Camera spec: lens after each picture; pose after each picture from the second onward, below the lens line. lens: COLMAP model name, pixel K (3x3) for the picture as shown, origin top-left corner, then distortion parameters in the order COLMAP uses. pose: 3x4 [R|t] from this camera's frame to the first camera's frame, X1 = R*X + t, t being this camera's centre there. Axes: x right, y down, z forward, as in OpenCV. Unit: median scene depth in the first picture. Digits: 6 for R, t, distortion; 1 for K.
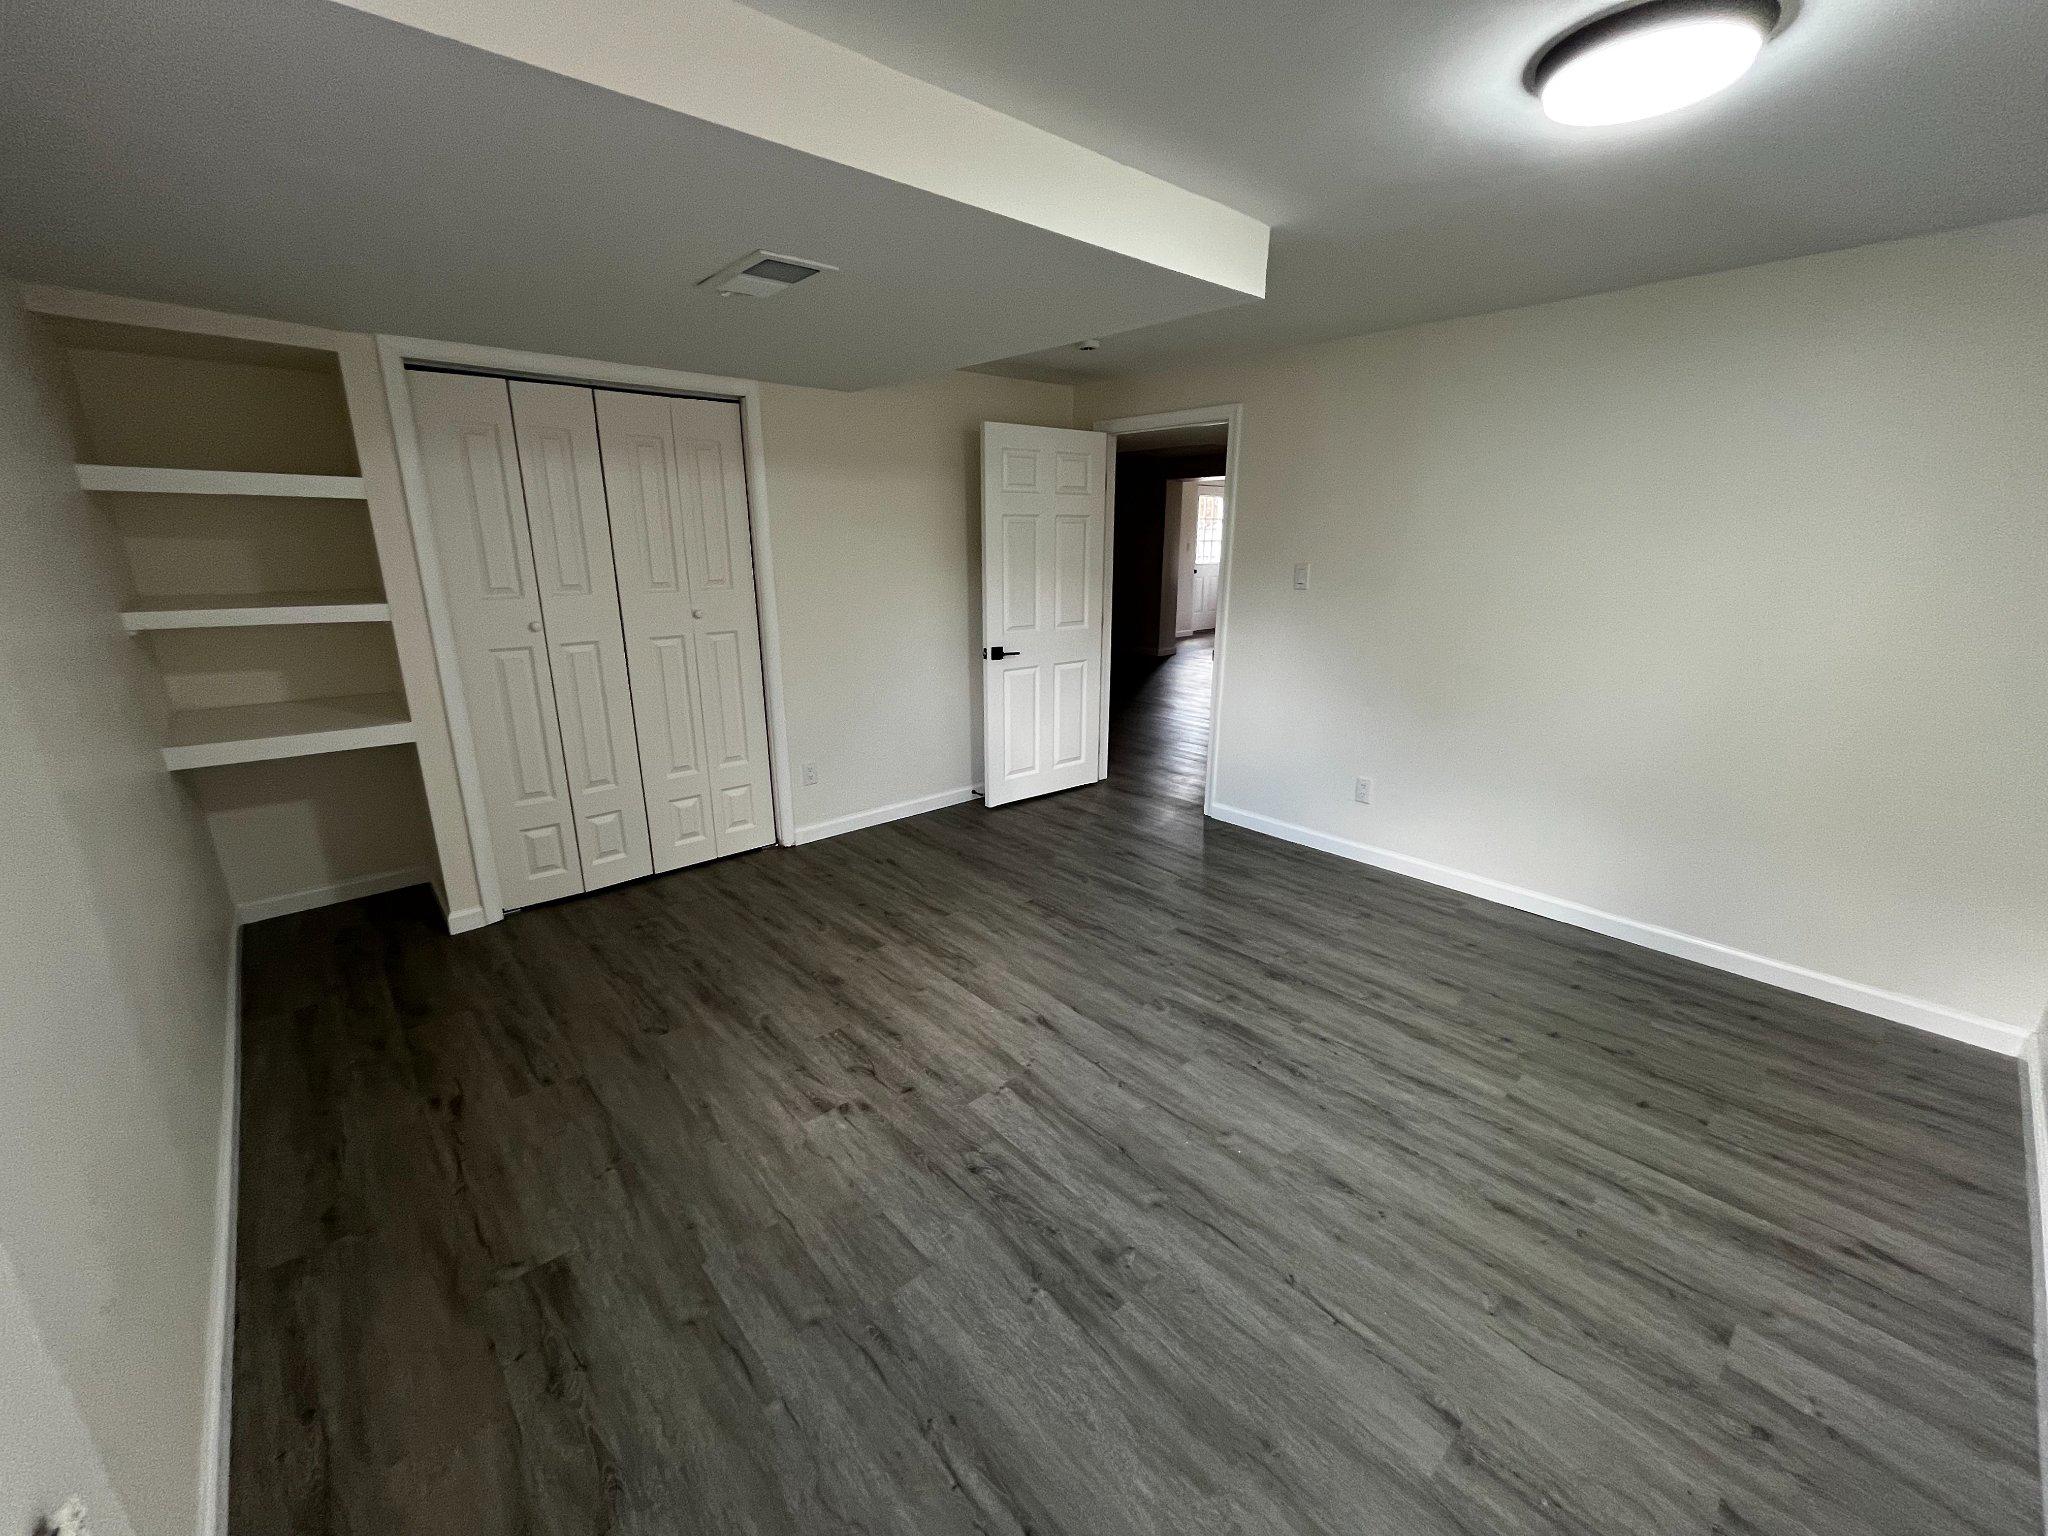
lens RADIAL K [[831.3, 0, 1021.2], [0, 831.3, 779.4], [0, 0, 1]] dist [-0.003378, 0.000207]
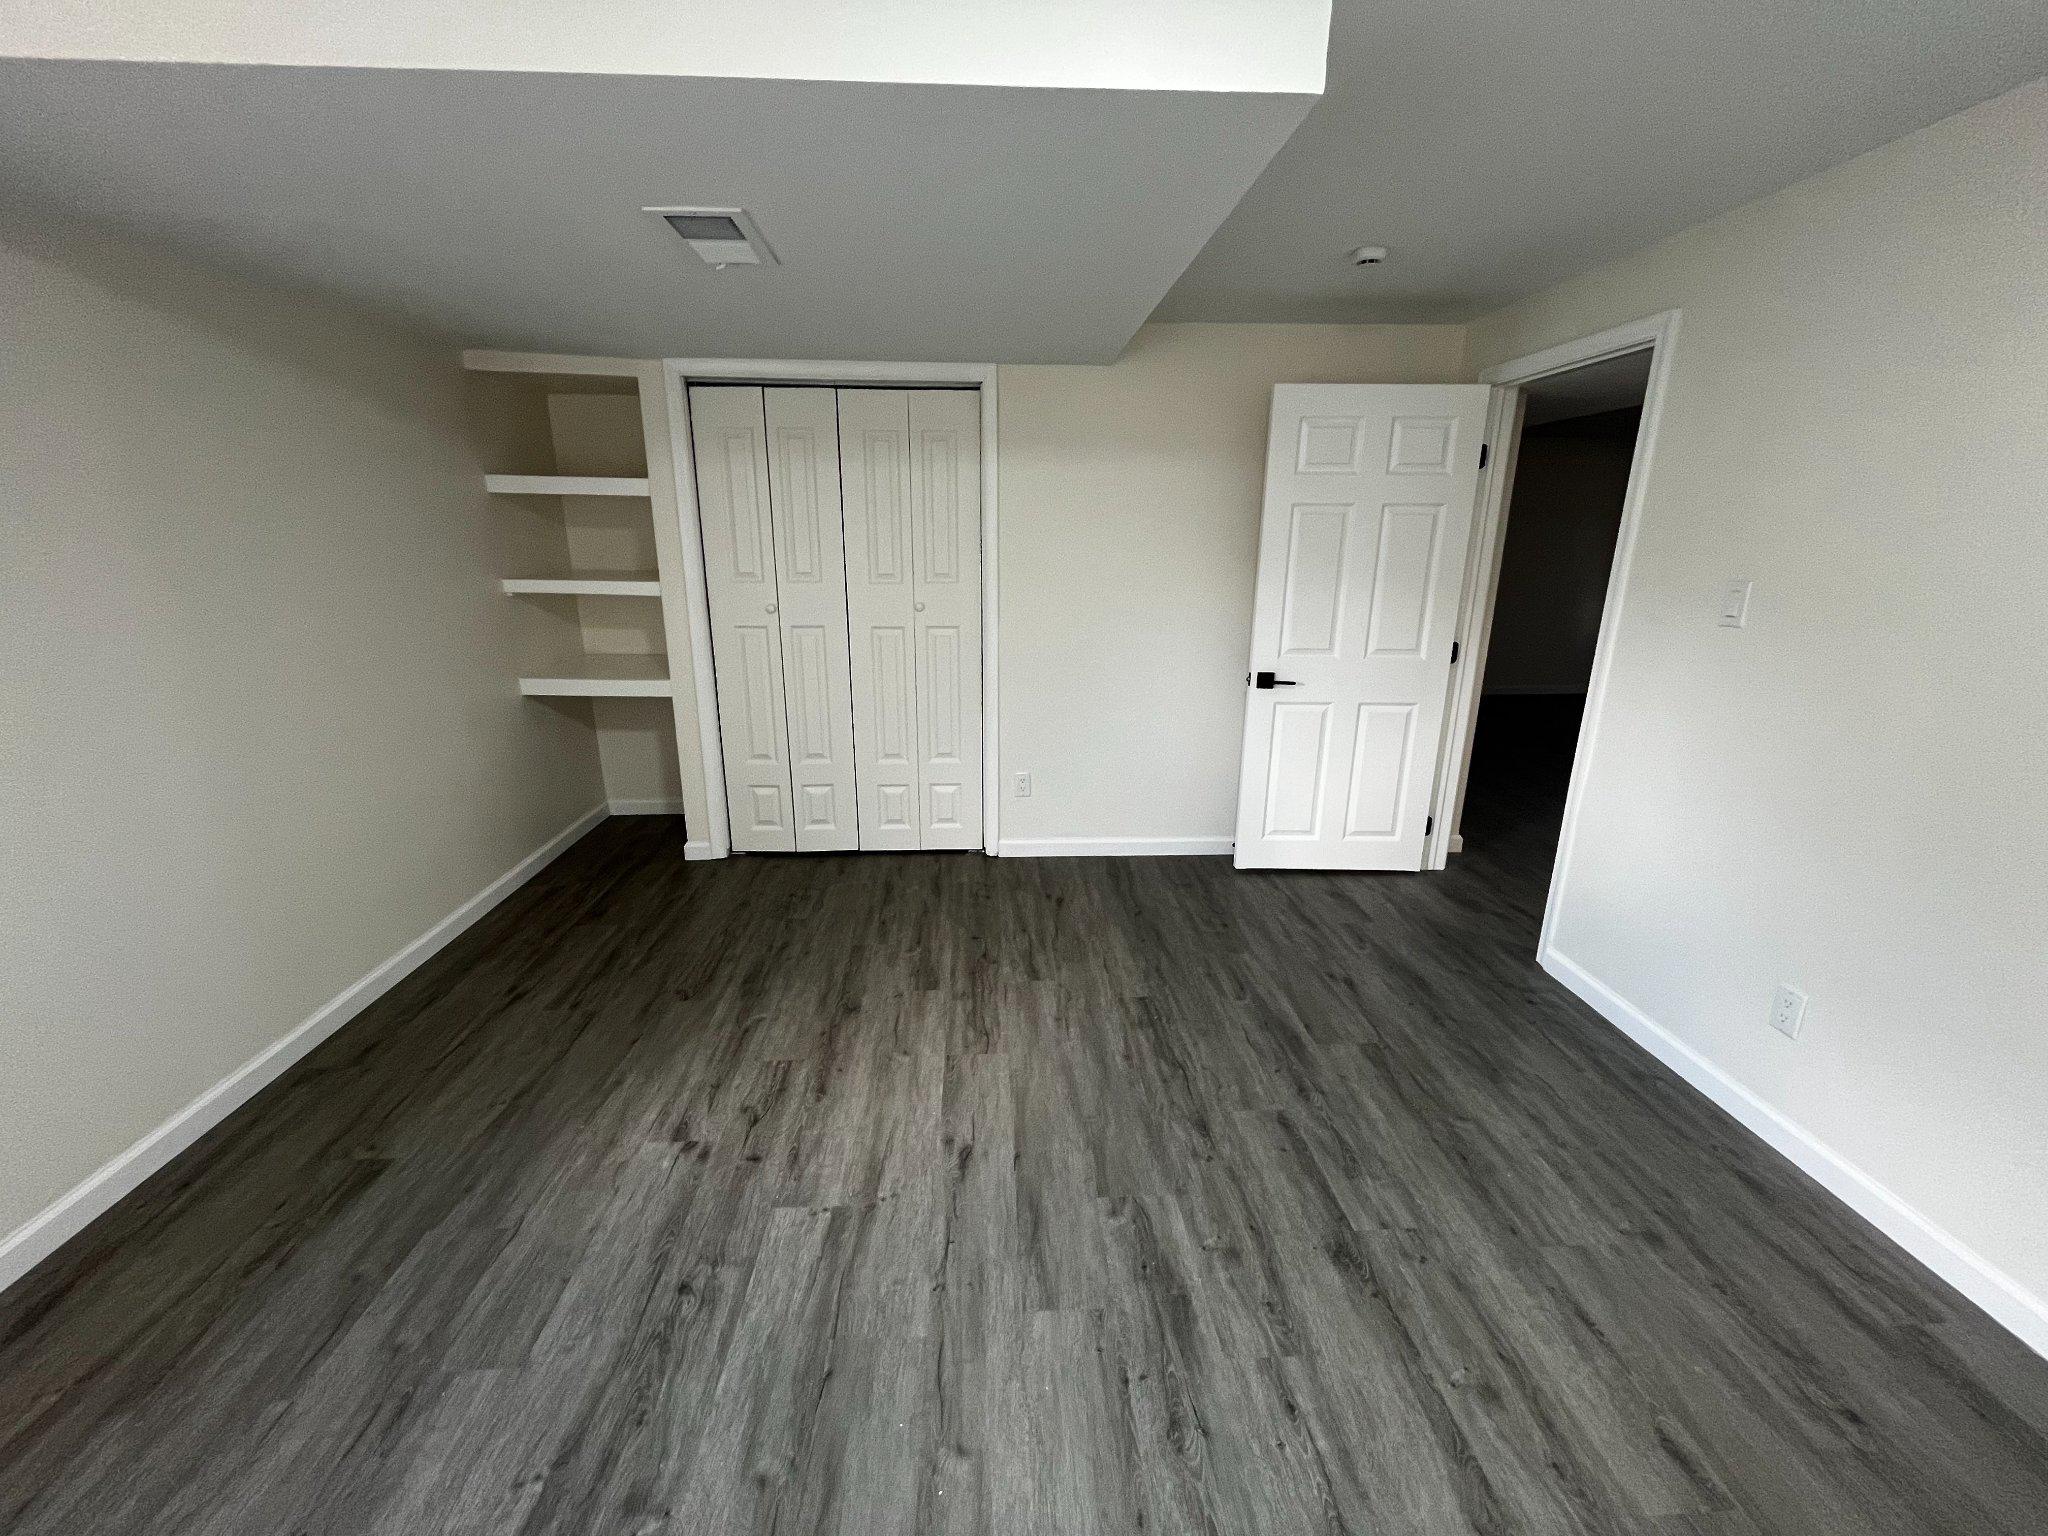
lens RADIAL K [[831.3, 0, 1020.0], [0, 831.3, 778.8], [0, 0, 1]] dist [-0.003378, 0.000207]
pose [[0.775811, 0.183218, -0.603778, 0.452435], [-0.184243, 0.980989, 0.060945, -0.103882], [0.603466, 0.063960, 0.794819, 0.380630]]
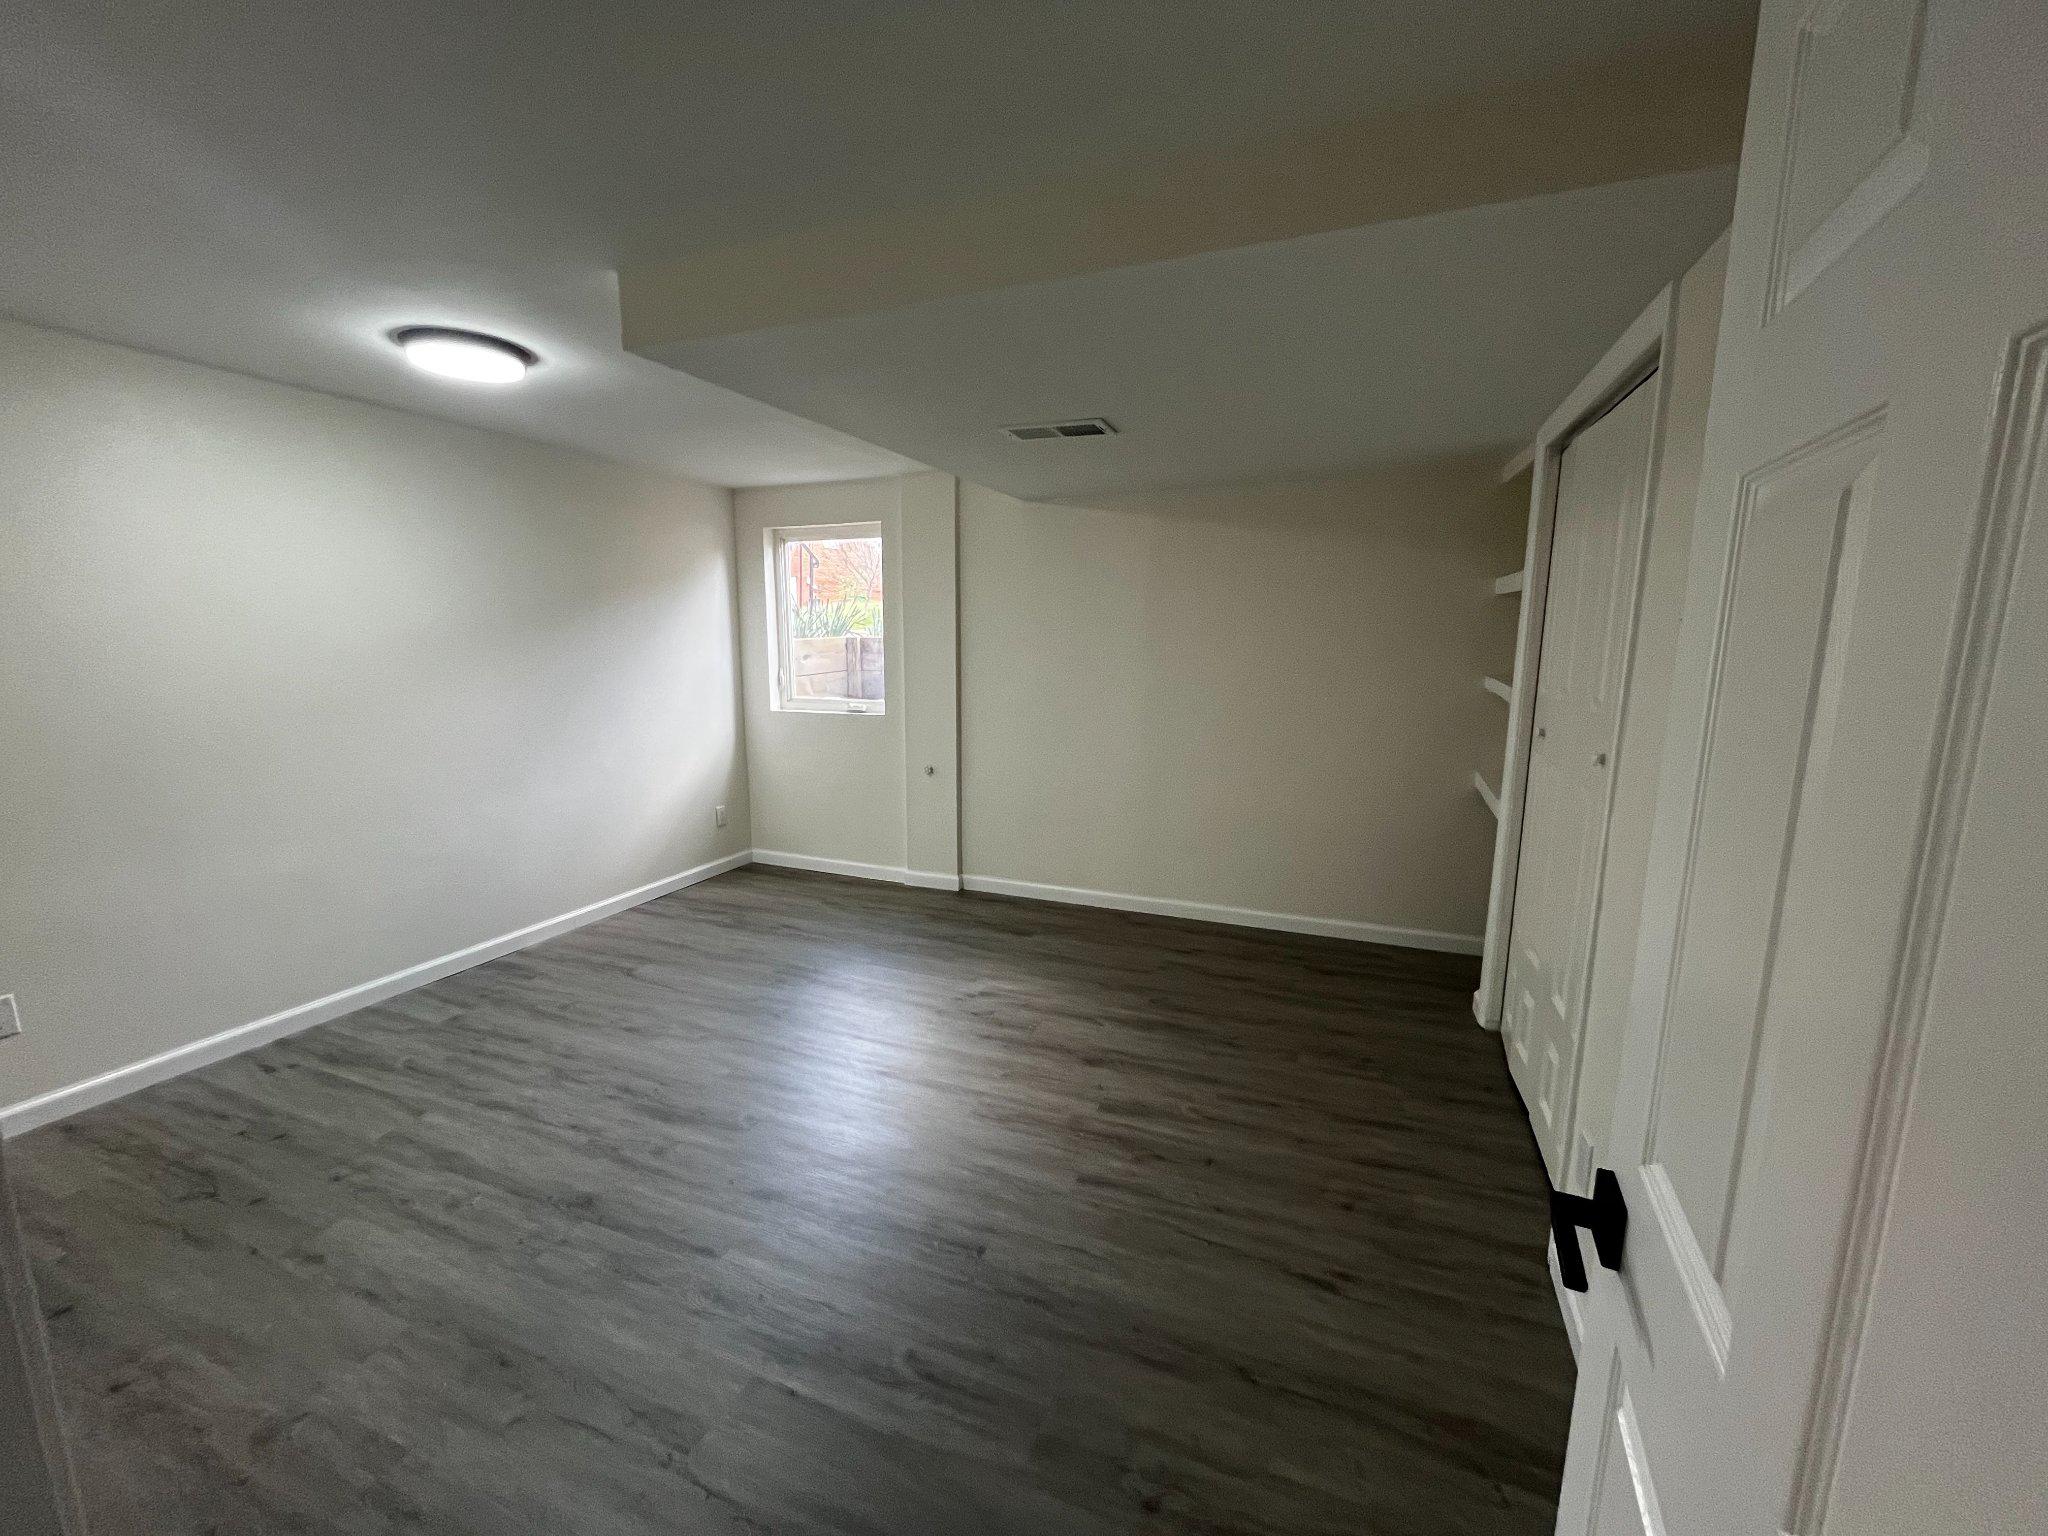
lens RADIAL K [[831.3, 0, 1011.2], [0, 831.3, 762.7], [0, 0, 1]] dist [-0.003378, 0.000207]
pose [[-0.902785, 0.063551, -0.425371, 0.269765], [-0.127869, 0.904642, 0.406537, -0.489432], [0.410645, 0.421407, -0.808571, 1.687380]]
